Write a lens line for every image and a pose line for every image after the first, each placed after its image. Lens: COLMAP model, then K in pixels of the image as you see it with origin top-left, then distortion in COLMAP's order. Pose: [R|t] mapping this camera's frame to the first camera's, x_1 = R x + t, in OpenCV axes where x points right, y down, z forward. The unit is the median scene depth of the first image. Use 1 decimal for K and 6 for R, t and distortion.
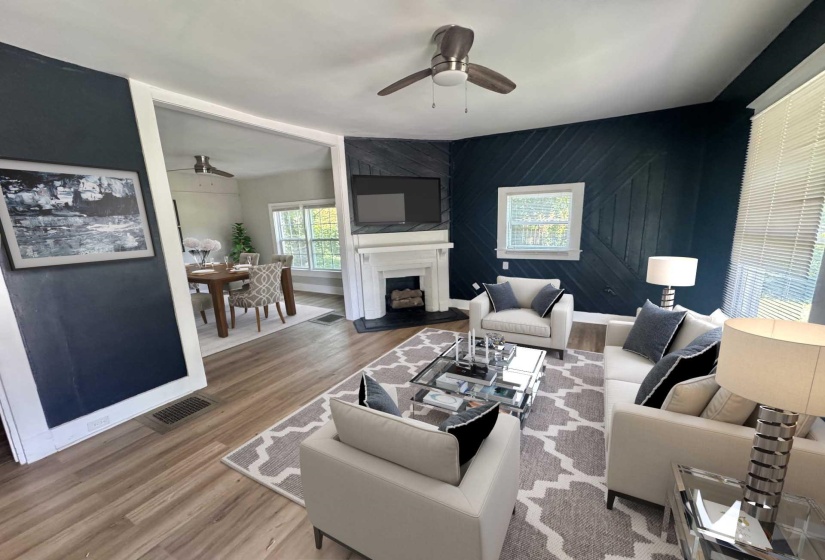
lens RADIAL K [[321.6, 0, 421.8], [0, 321.6, 295.1], [0, 0, 1]] dist [-0.000280, -0.000036]
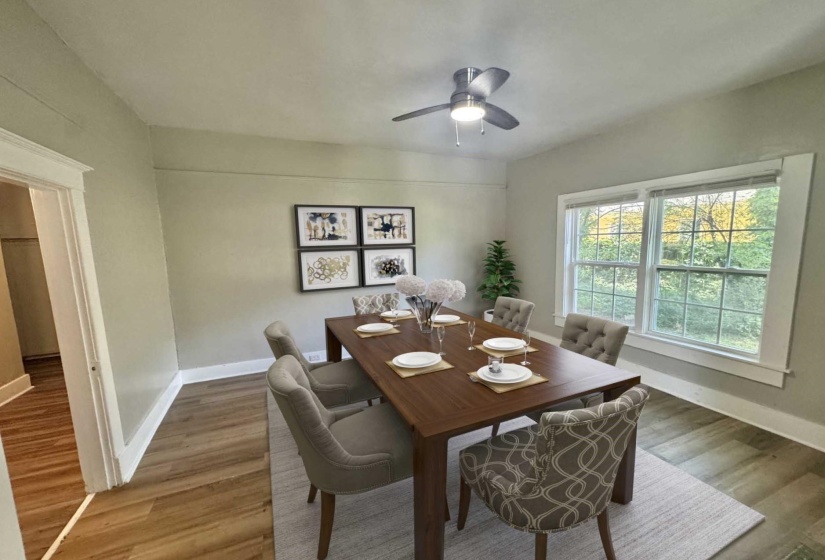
lens RADIAL K [[321.6, 0, 412.9], [0, 321.6, 283.3], [0, 0, 1]] dist [-0.000280, -0.000036]
pose [[0.761212, 0.086494, -0.642709, -0.310483], [-0.121360, 0.992557, -0.010160, -0.106566], [0.637046, 0.085733, 0.766043, 0.457237]]
